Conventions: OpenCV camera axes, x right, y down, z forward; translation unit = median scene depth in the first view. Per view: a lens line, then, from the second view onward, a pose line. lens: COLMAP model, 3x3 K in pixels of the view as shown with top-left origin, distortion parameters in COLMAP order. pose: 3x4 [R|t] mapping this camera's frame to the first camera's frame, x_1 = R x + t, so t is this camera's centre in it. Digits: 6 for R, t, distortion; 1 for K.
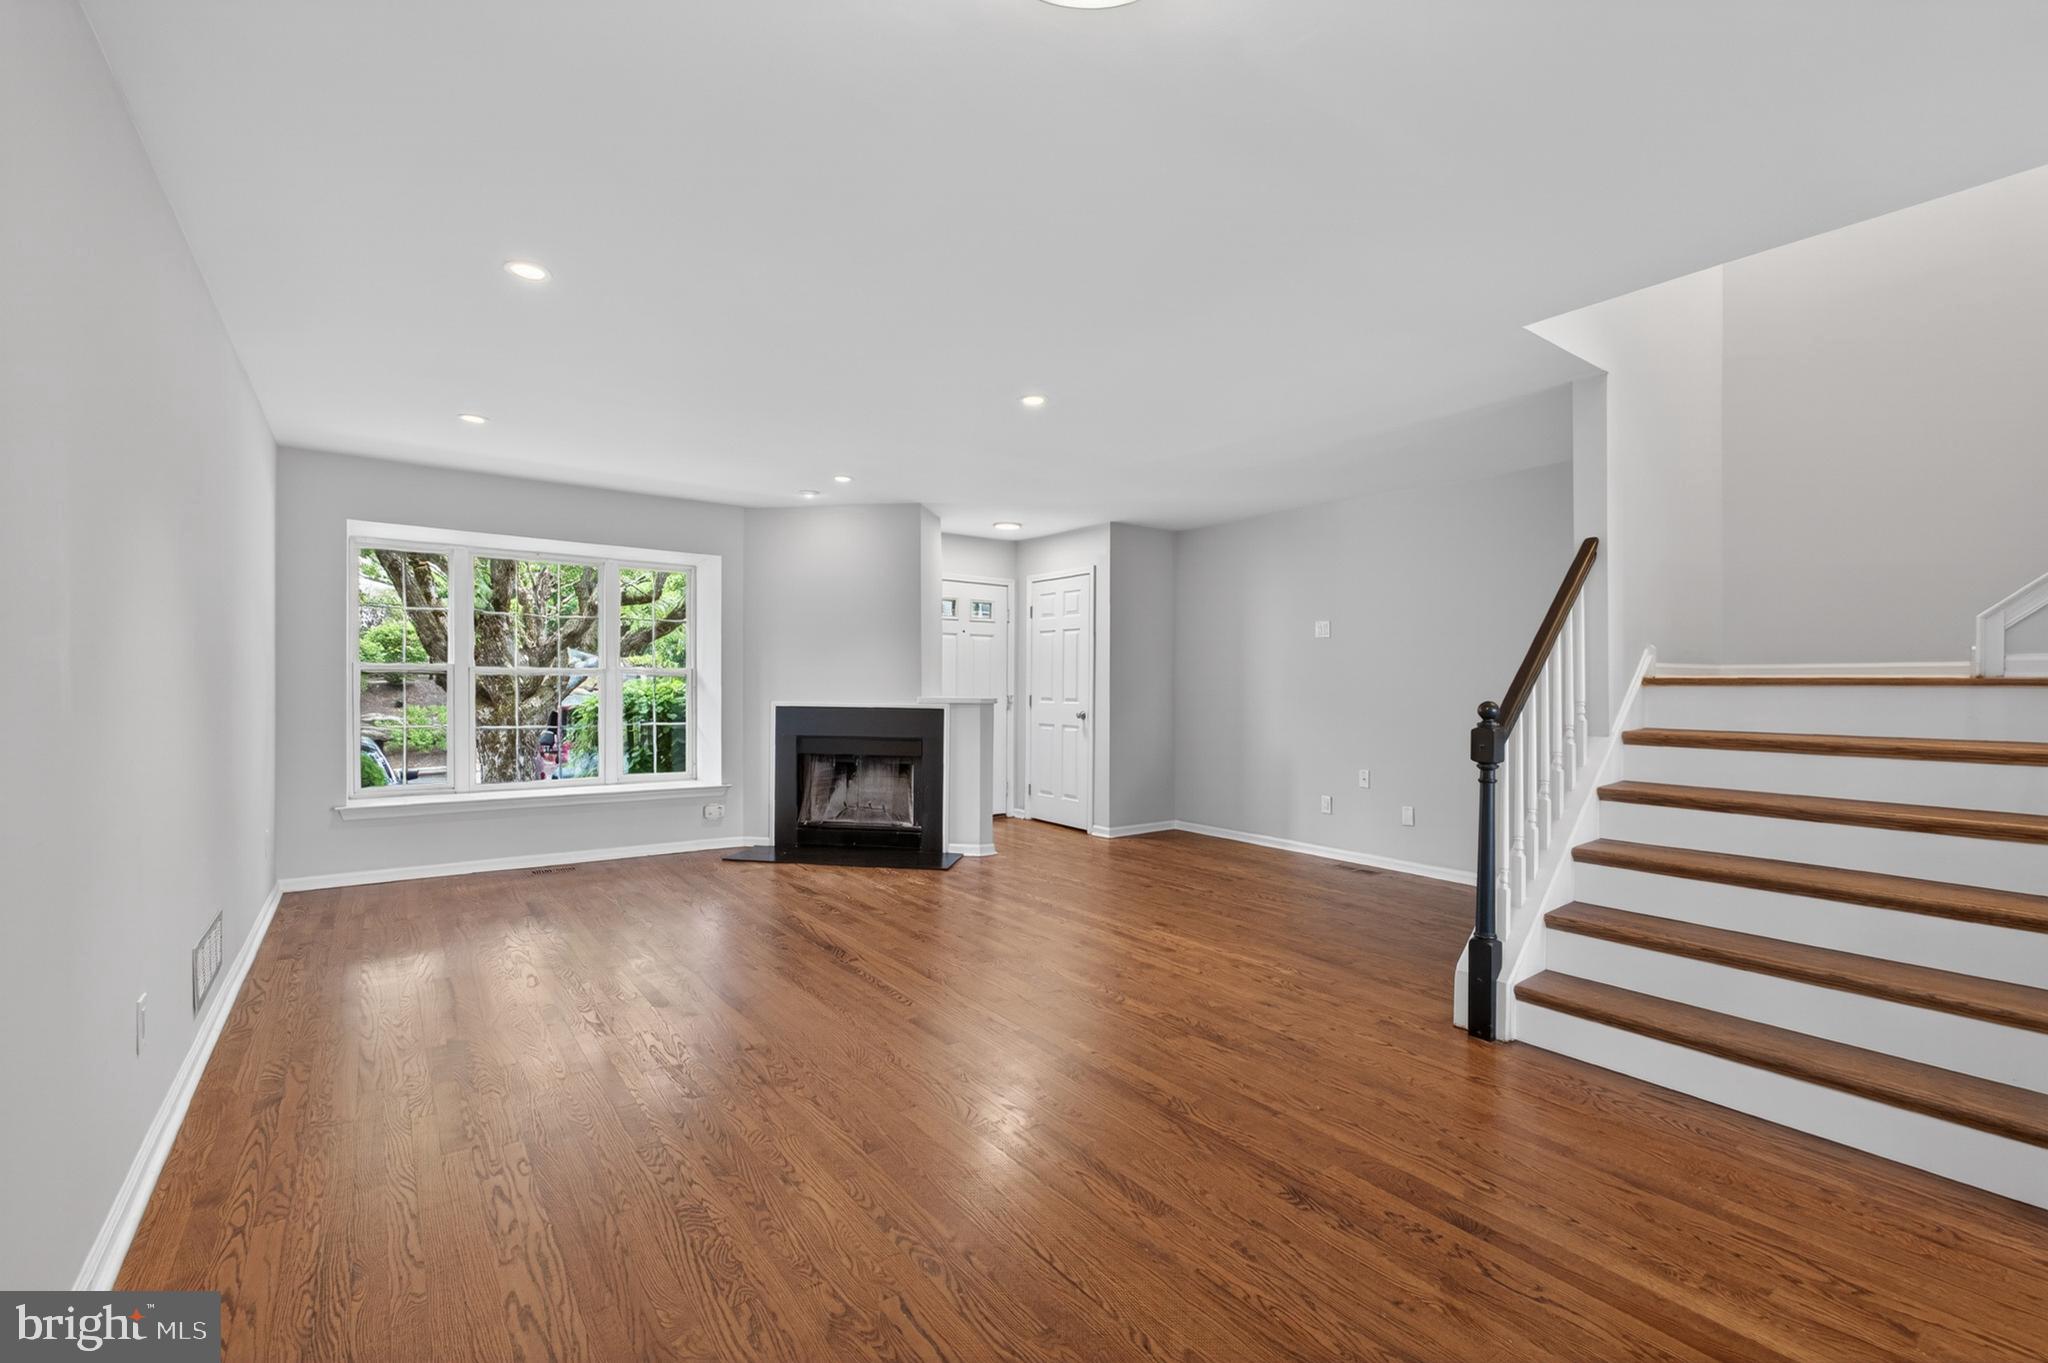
lens RADIAL K [[853.6, 0, 1024.0], [0, 853.6, 681.5], [0, 0, 1]] dist [-0.029005, -0.000290]
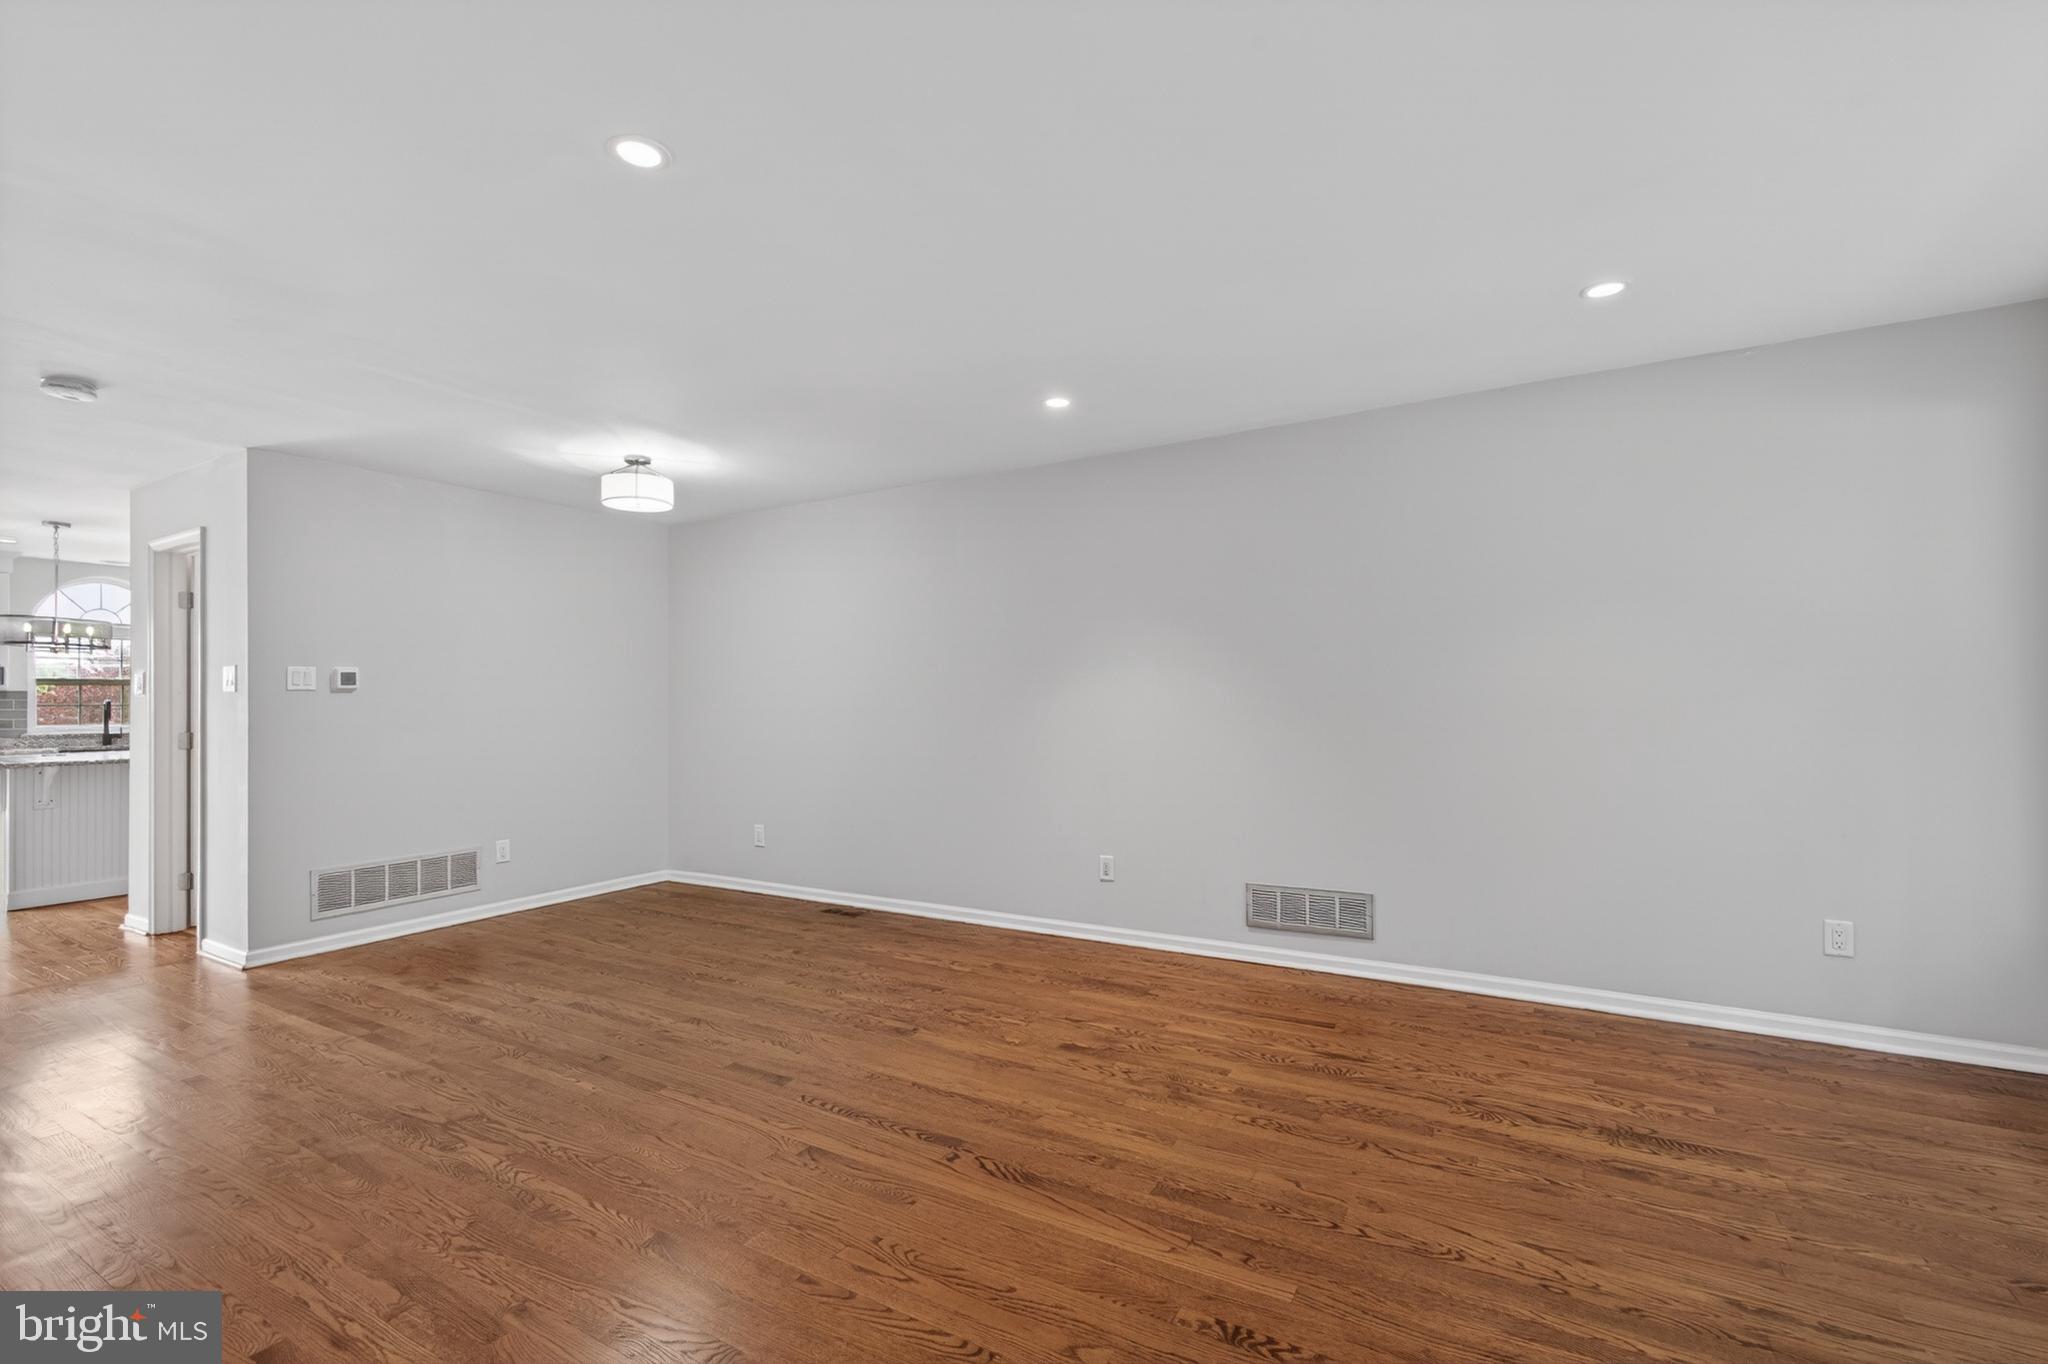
lens RADIAL K [[899.2, 0, 1018.2], [0, 899.2, 692.2], [0, 0, 1]] dist [-0.003393, -0.000019]
pose [[-0.927642, -0.003805, -0.373452, -0.000920], [0.002478, 0.999863, -0.016342, 0.002805], [0.373463, -0.016085, -0.927506, 1.628557]]
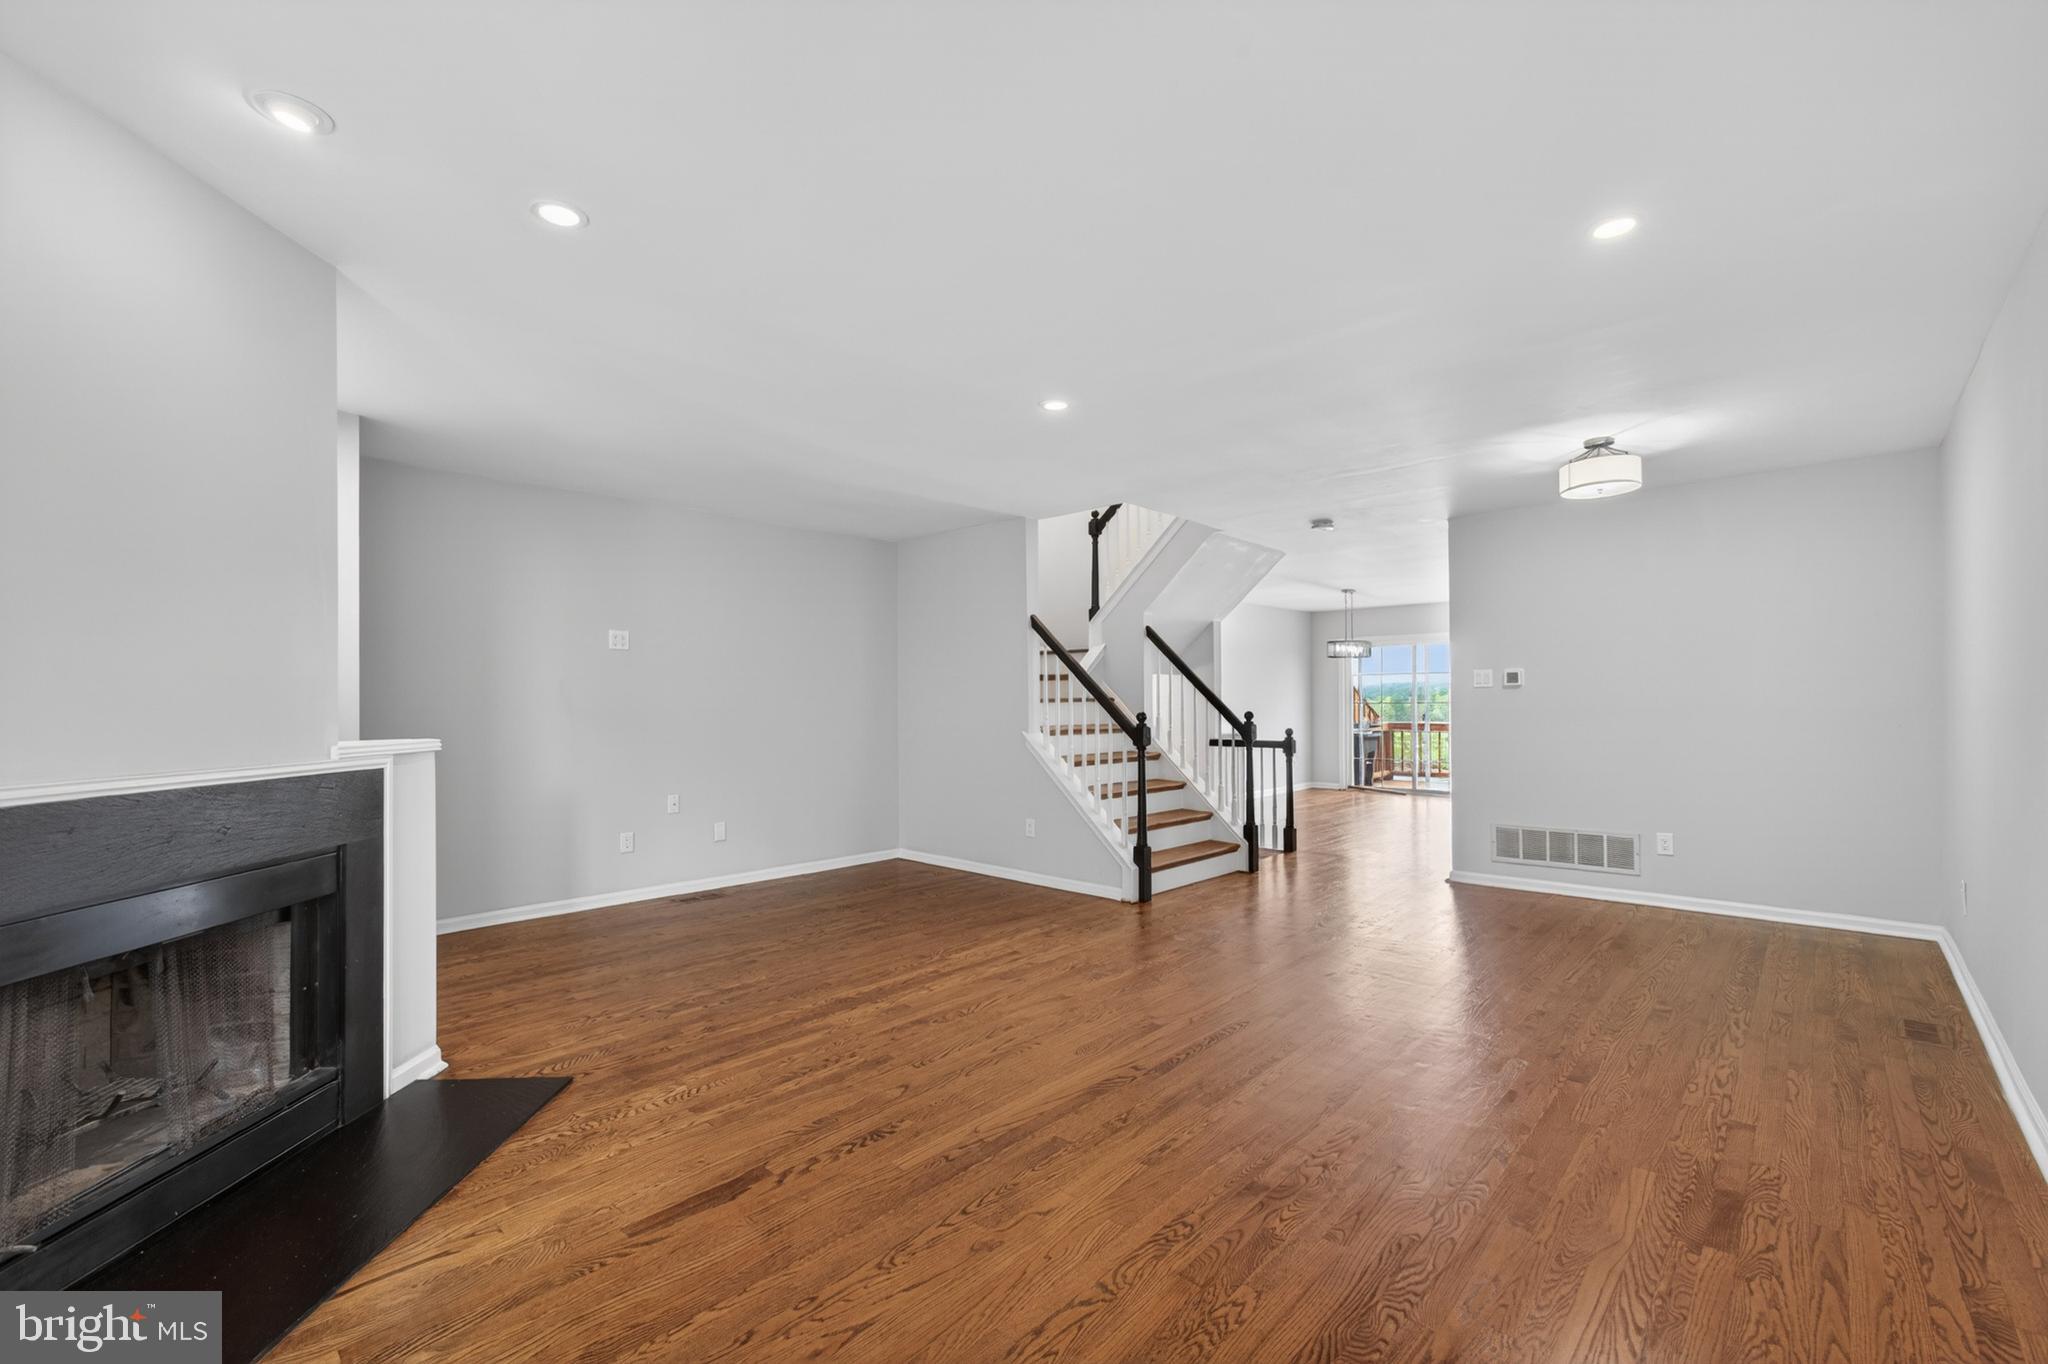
lens RADIAL K [[867.4, 0, 1024.0], [0, 867.4, 682.0], [0, 0, 1]] dist [-0.007838, -0.000145]
pose [[-0.169240, 0.015043, 0.985460, -0.957978], [0.000496, 0.999885, -0.015178, -0.007904], [-0.985575, -0.002080, -0.169227, 1.235321]]
